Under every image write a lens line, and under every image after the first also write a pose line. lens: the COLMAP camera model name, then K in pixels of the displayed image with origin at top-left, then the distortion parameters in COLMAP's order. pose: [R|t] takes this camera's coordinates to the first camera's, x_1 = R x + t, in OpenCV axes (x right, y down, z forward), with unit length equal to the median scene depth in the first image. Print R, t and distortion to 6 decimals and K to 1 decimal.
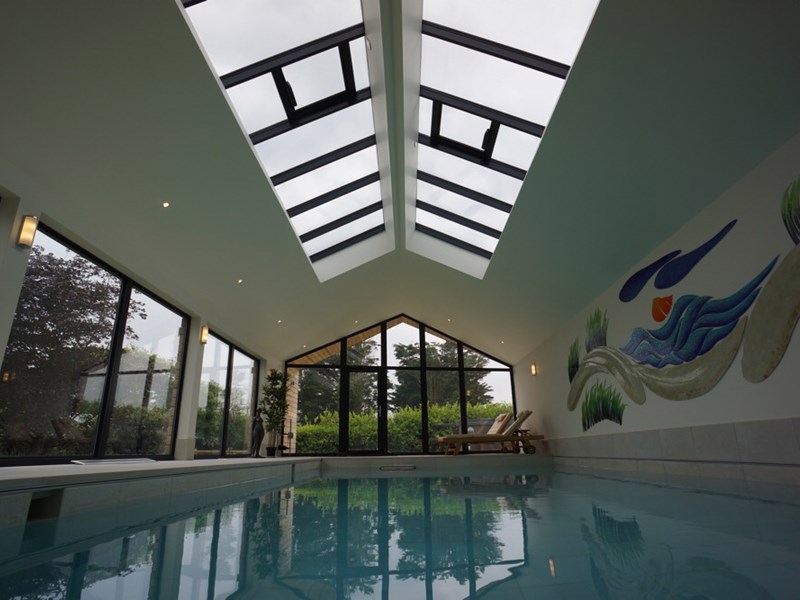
lens RADIAL K [[472.4, 0, 394.4], [0, 472.4, 299.4], [0, 0, 1]] dist [-0.084054, 0.051634]
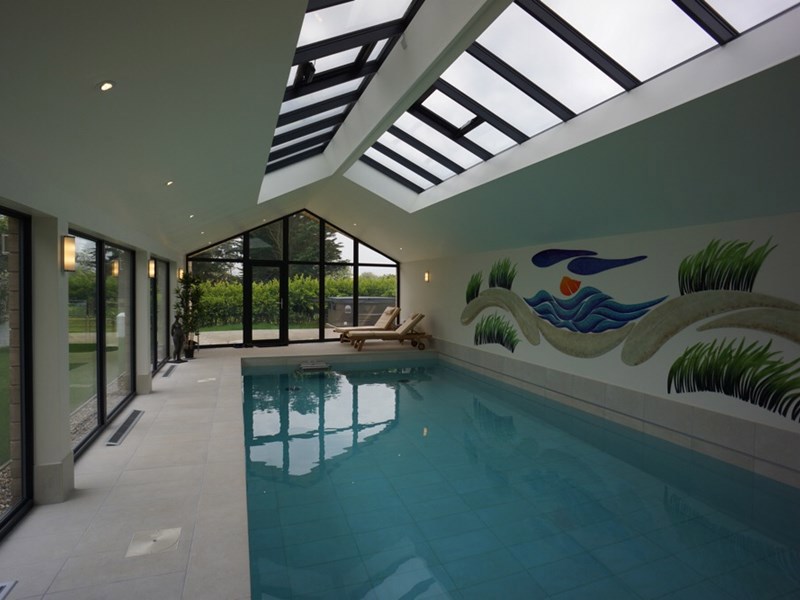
lens RADIAL K [[472.4, 0, 394.4], [0, 472.4, 299.4], [0, 0, 1]] dist [-0.084054, 0.051634]
pose [[0.937525, 0.010492, 0.347759, -0.266895], [-0.127051, 0.940840, 0.314131, -0.226197], [-0.323890, -0.338689, 0.883394, -0.025383]]
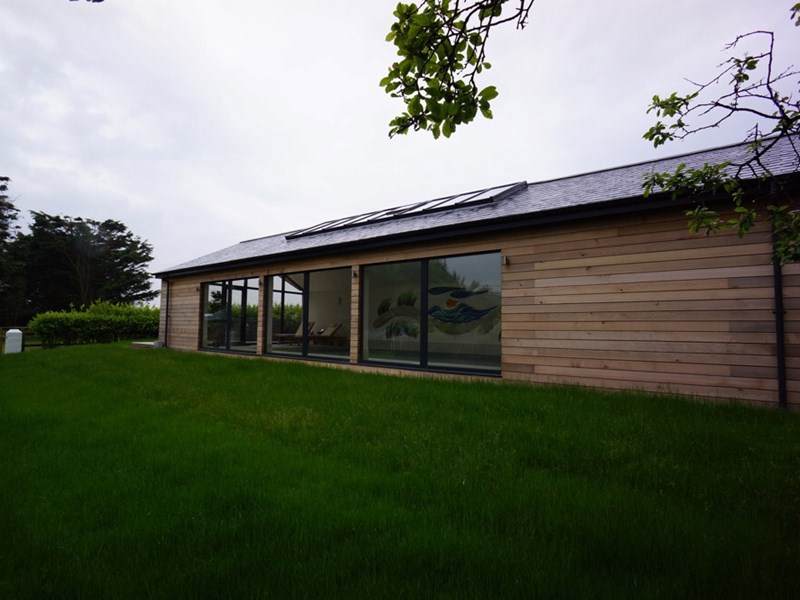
lens RADIAL K [[472.4, 0, 394.4], [0, 472.4, 299.4], [0, 0, 1]] dist [-0.084054, 0.051634]
pose [[0.632224, 0.068913, 0.771715, -1.464852], [-0.261311, 0.956643, 0.128651, -0.221172], [-0.729390, -0.282994, 0.622820, -0.443307]]
